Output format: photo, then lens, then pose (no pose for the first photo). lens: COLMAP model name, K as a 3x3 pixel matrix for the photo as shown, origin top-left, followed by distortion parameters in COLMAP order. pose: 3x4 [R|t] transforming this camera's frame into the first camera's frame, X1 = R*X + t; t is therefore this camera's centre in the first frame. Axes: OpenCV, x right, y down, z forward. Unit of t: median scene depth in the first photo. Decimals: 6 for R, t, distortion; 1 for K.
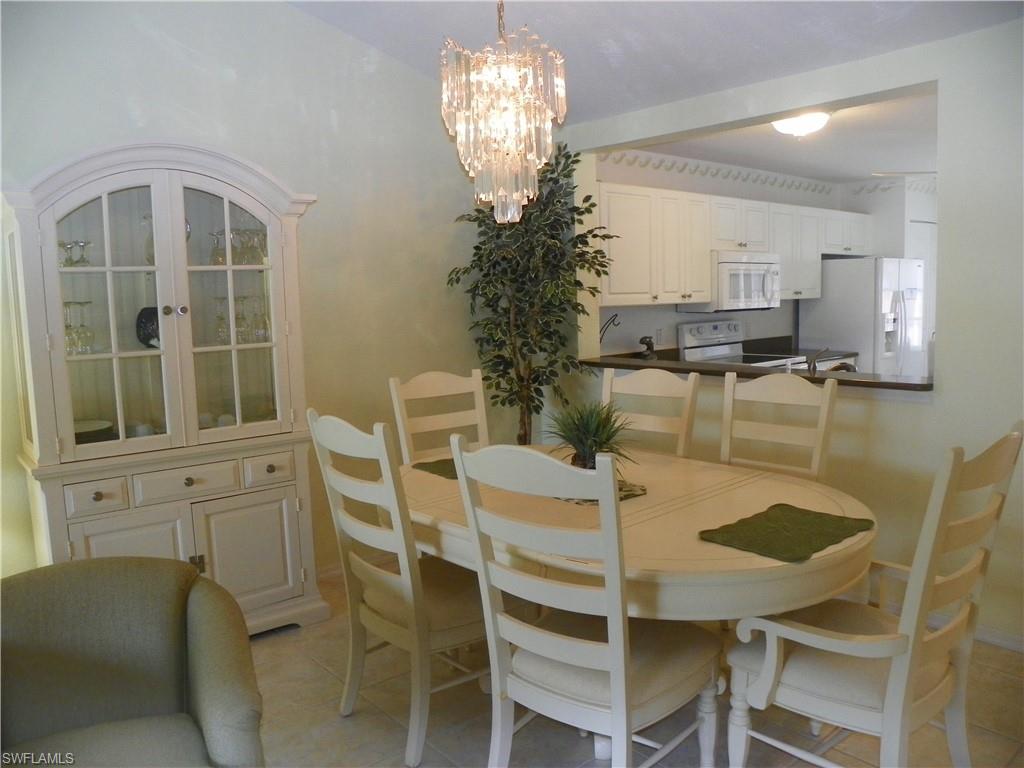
lens RADIAL K [[780.6, 0, 510.6], [0, 780.6, 384.0], [0, 0, 1]] dist [-0.129206, 0.065613]
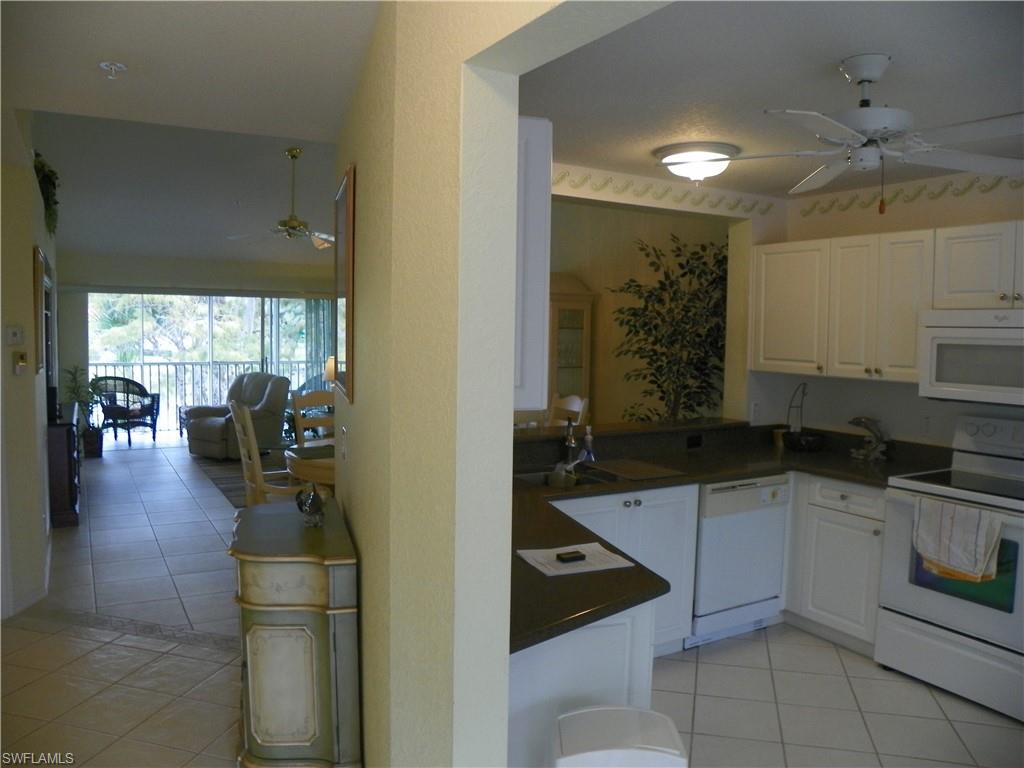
lens RADIAL K [[780.6, 0, 510.6], [0, 780.6, 384.0], [0, 0, 1]] dist [-0.129206, 0.065613]
pose [[-0.188734, 0.091248, -0.977780, 1.461562], [-0.127329, 0.984995, 0.116498, -0.204850], [0.973739, 0.146487, -0.174284, 1.135829]]
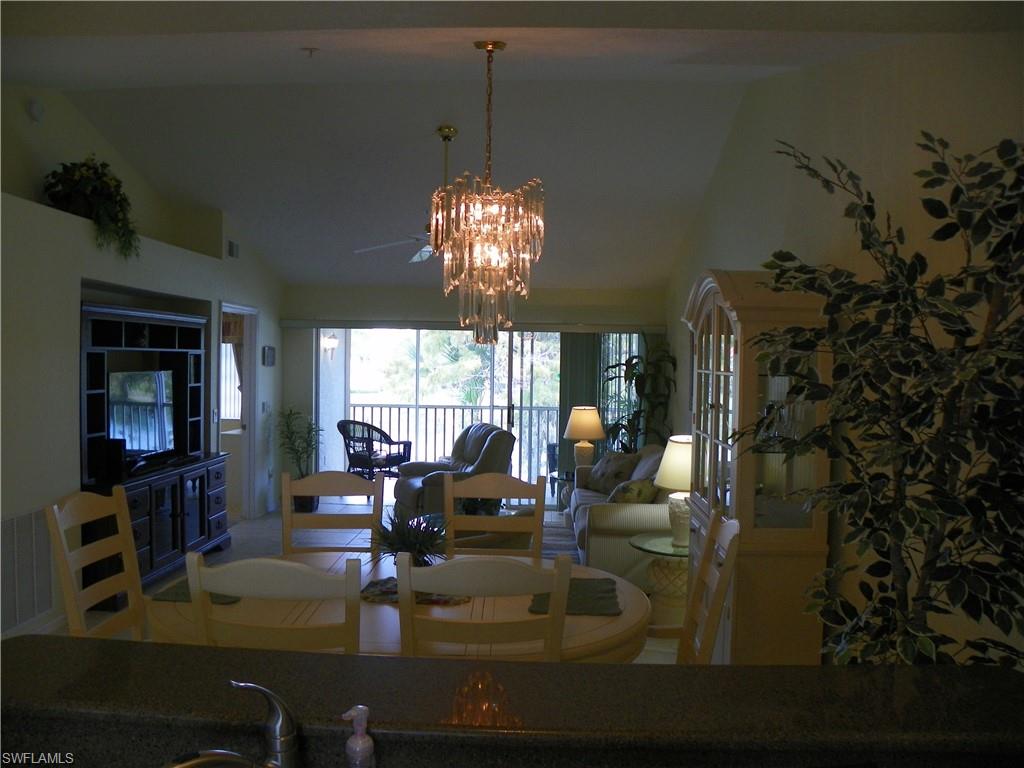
lens RADIAL K [[780.6, 0, 510.6], [0, 780.6, 384.0], [0, 0, 1]] dist [-0.129206, 0.065613]
pose [[-0.685572, 0.037078, -0.727060, 0.570997], [-0.083793, 0.988046, 0.129399, -0.218476], [0.723166, 0.149634, -0.674270, 1.305489]]
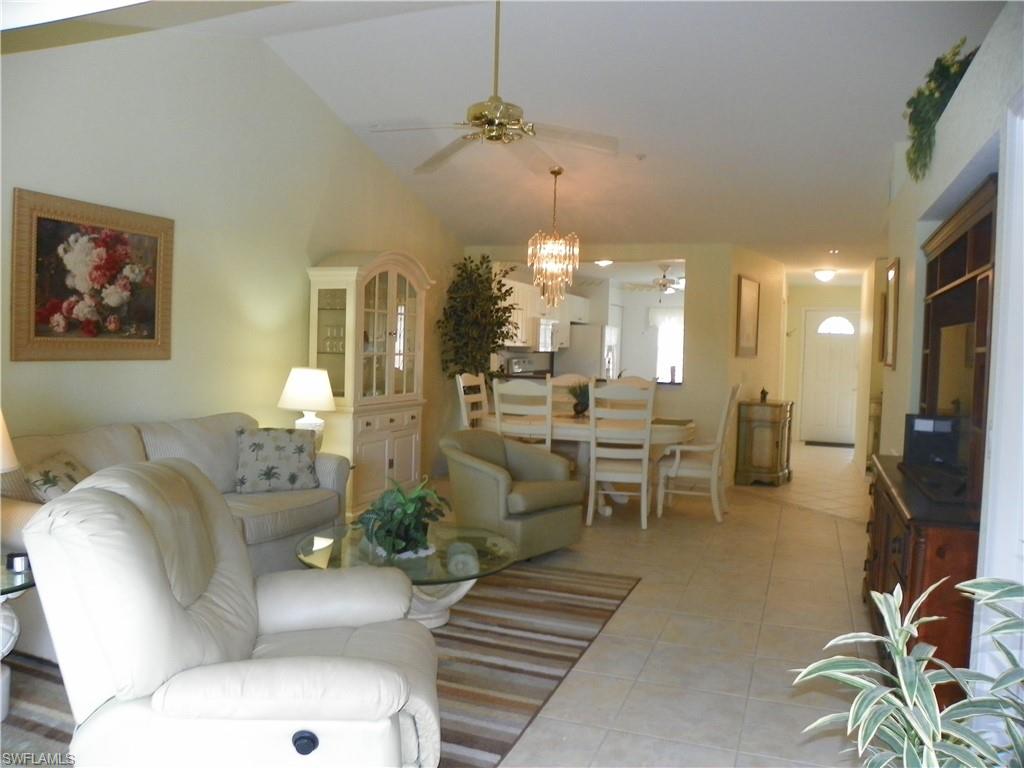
lens RADIAL K [[780.6, 0, 510.6], [0, 780.6, 384.0], [0, 0, 1]] dist [-0.129206, 0.065613]
pose [[0.879276, 0.027032, 0.475546, -0.929342], [0.004627, 0.997856, -0.065278, 0.139054], [-0.476291, 0.059597, 0.877266, -0.770124]]
